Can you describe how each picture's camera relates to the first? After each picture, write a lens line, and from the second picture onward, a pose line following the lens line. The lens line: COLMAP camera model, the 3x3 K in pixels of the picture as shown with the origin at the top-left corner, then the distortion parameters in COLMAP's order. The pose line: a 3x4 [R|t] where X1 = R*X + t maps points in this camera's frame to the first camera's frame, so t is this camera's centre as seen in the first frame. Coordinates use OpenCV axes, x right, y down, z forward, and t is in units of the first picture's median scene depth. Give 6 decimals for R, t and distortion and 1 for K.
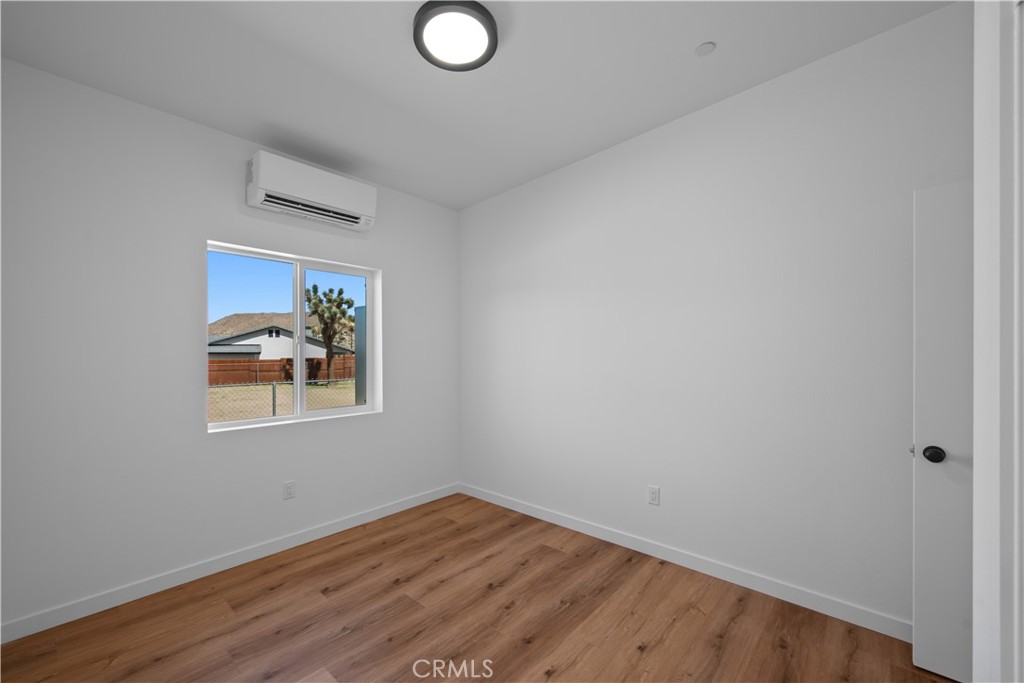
lens RADIAL K [[413.8, 0, 512.0], [0, 413.8, 341.5], [0, 0, 1]] dist [0.000461, -0.000063]
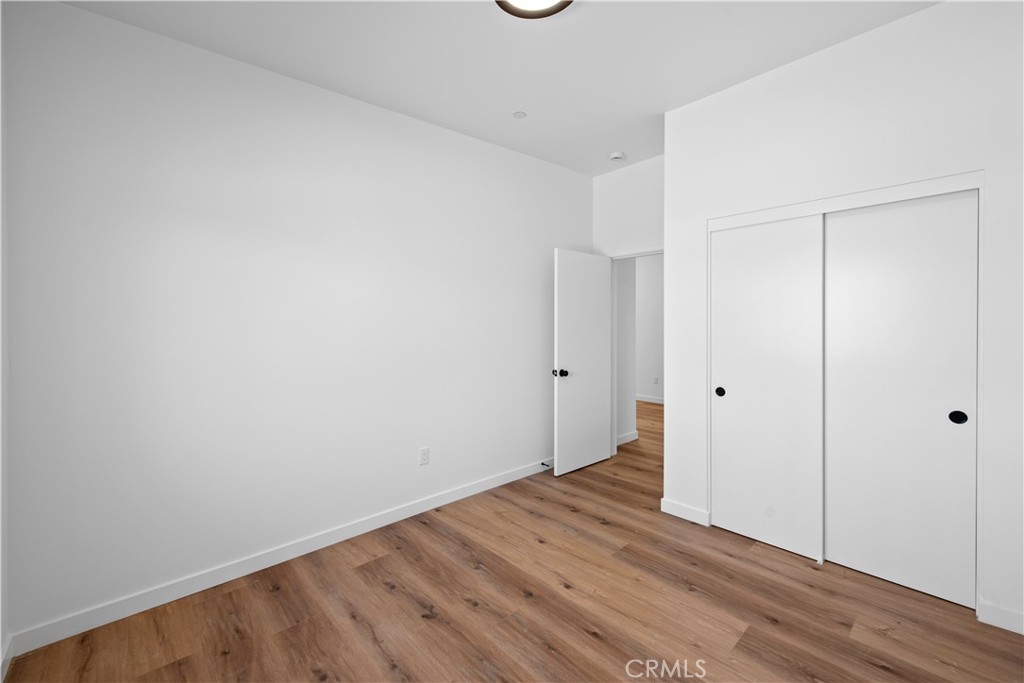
lens RADIAL K [[412.4, 0, 510.3], [0, 412.4, 326.3], [0, 0, 1]] dist [0.001962, 0.000342]
pose [[0.101927, -0.000687, 0.994792, -0.783970], [-0.024475, 0.999695, 0.003198, 0.017201], [-0.994491, -0.024674, 0.101879, 0.723566]]
